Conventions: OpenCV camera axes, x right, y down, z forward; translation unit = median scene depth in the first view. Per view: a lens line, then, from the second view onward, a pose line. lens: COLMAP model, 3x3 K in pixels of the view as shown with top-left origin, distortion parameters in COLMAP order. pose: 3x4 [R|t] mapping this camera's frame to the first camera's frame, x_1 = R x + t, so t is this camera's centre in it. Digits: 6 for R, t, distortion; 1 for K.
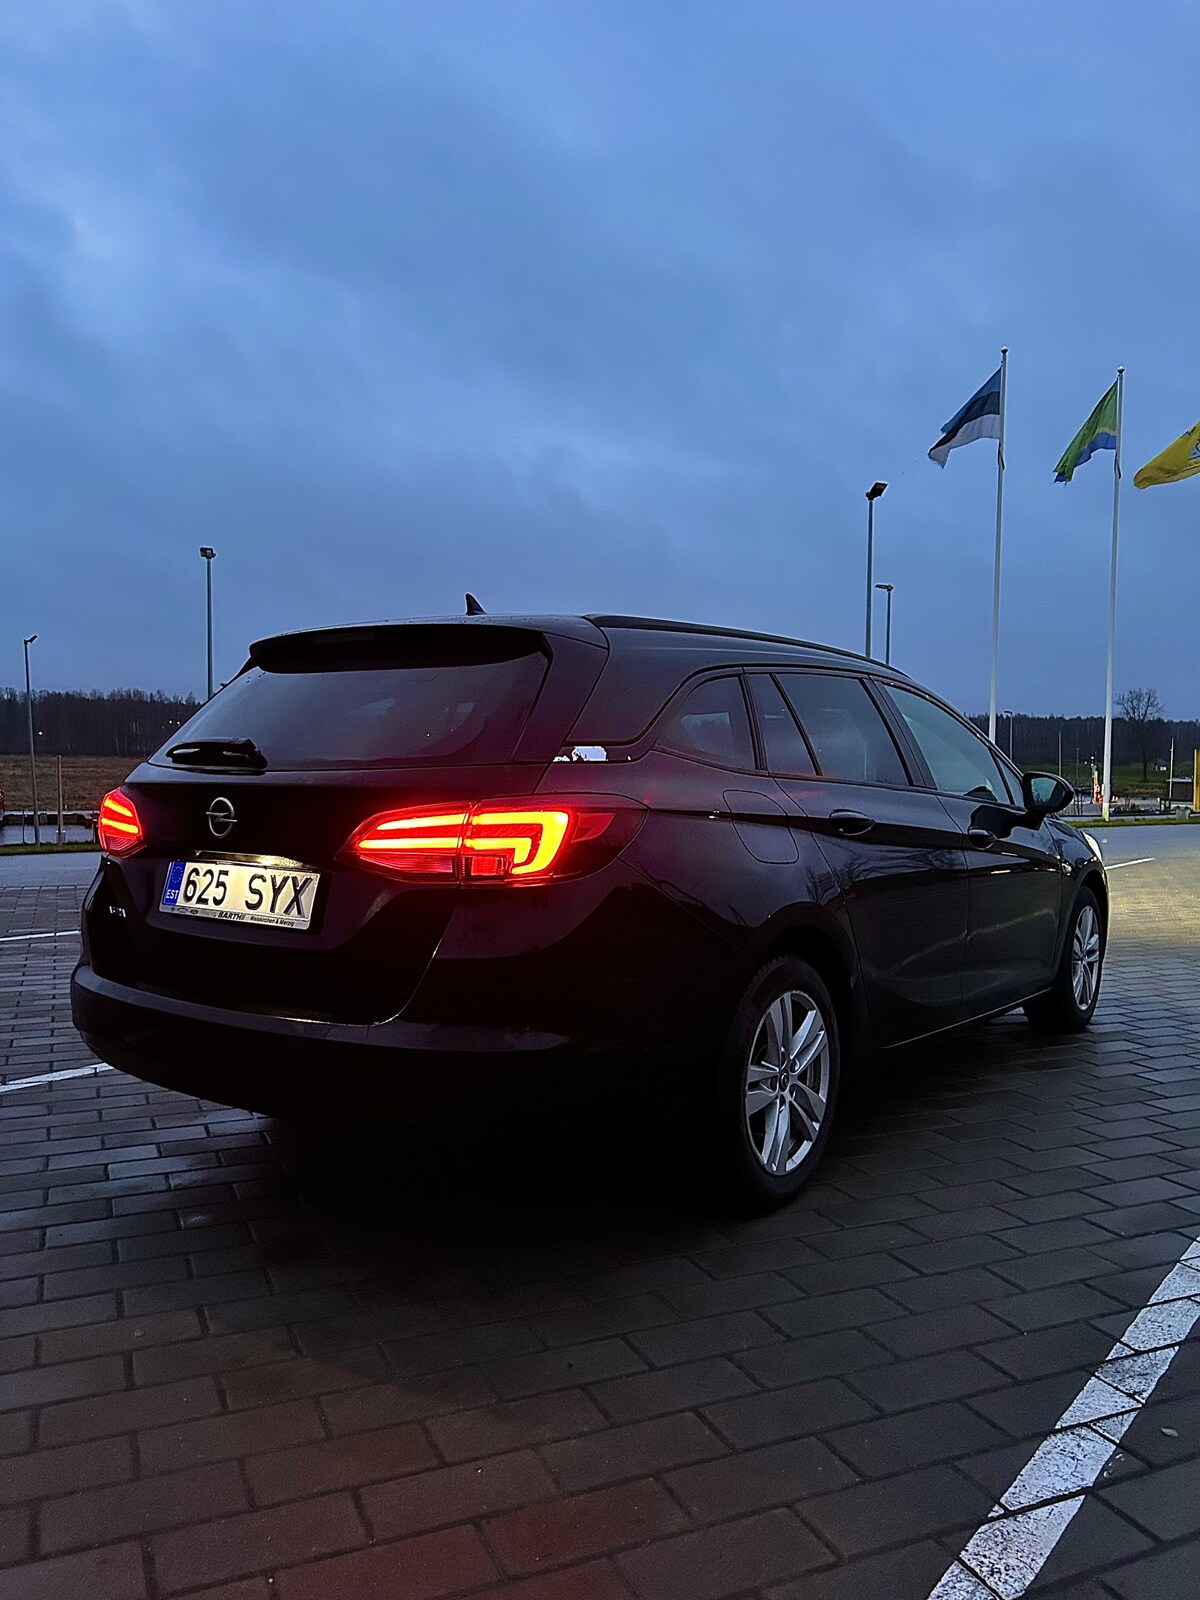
lens RADIAL K [[1194.7, 0, 599.0], [0, 1194.7, 802.7], [0, 0, 1]] dist [0.015179, 0.004083]
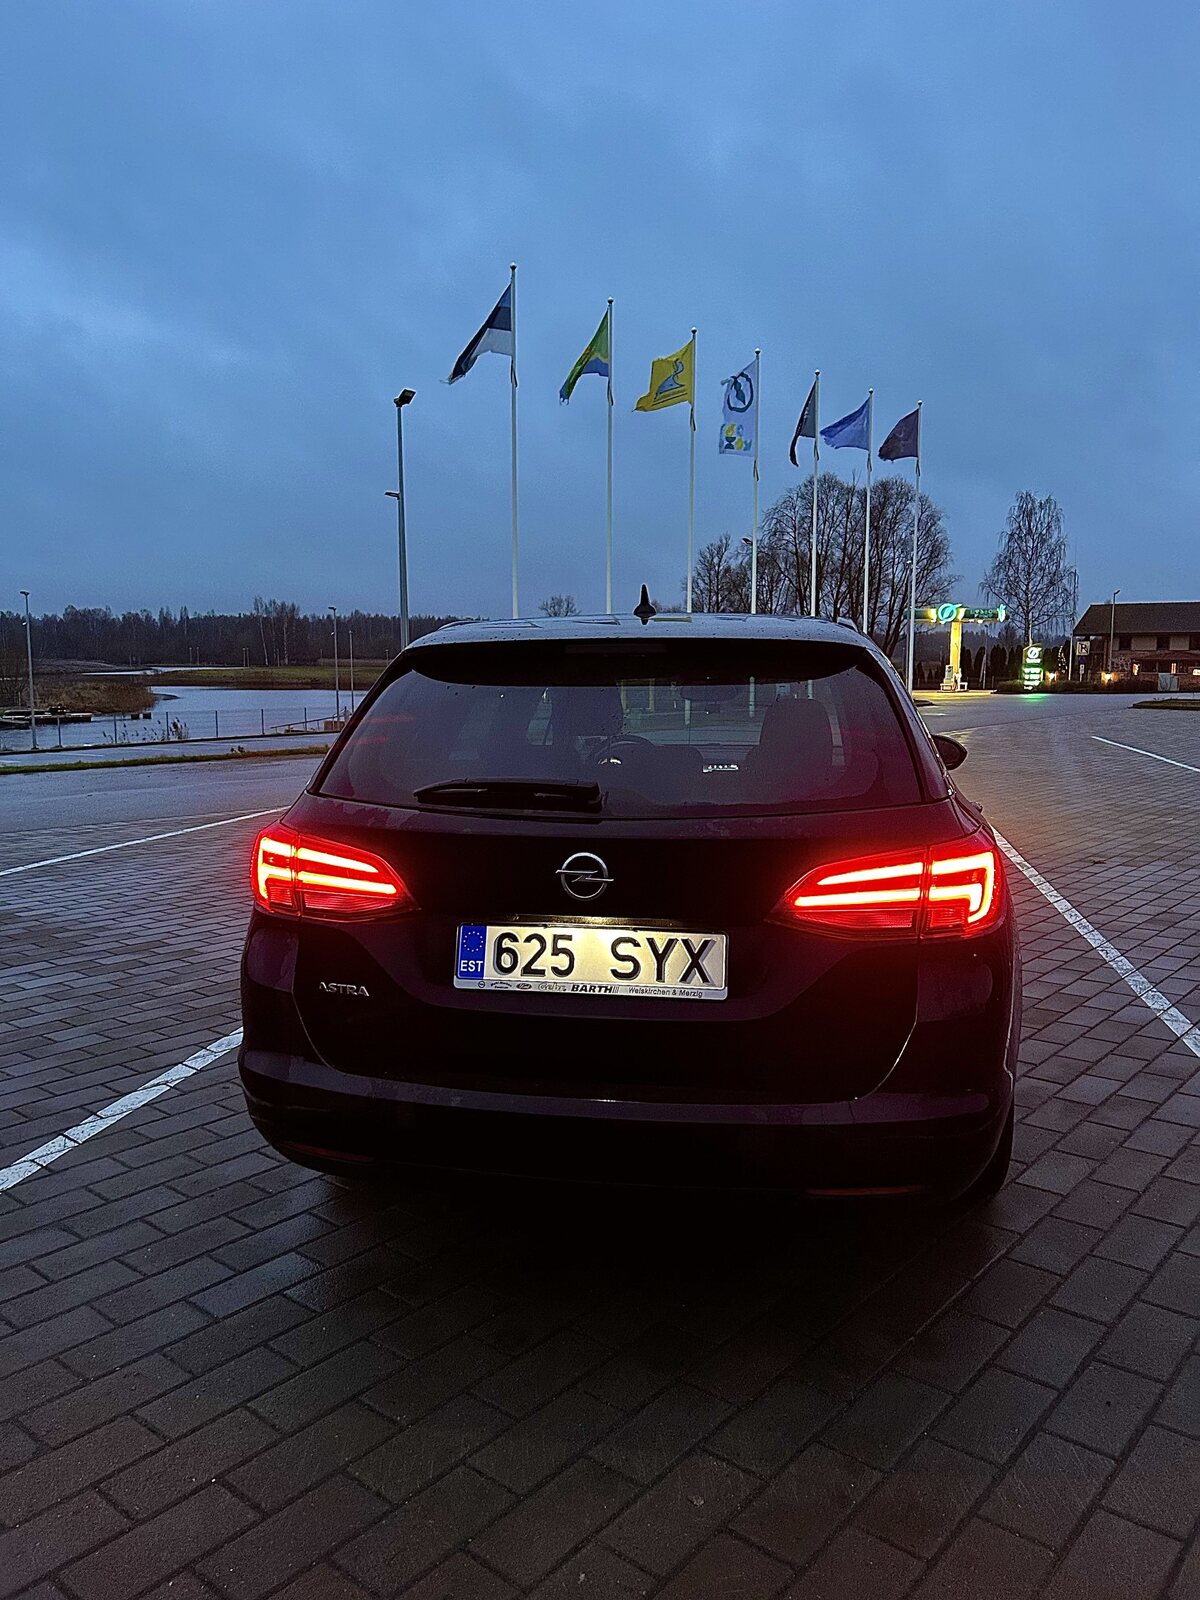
lens RADIAL K [[1194.7, 0, 604.1], [0, 1194.7, 798.6], [0, 0, 1]] dist [0.015179, 0.004083]
pose [[0.902548, -0.056817, 0.426823, -0.660899], [0.023421, 0.996266, 0.083094, -0.112592], [-0.429951, -0.064999, 0.900509, 0.234874]]
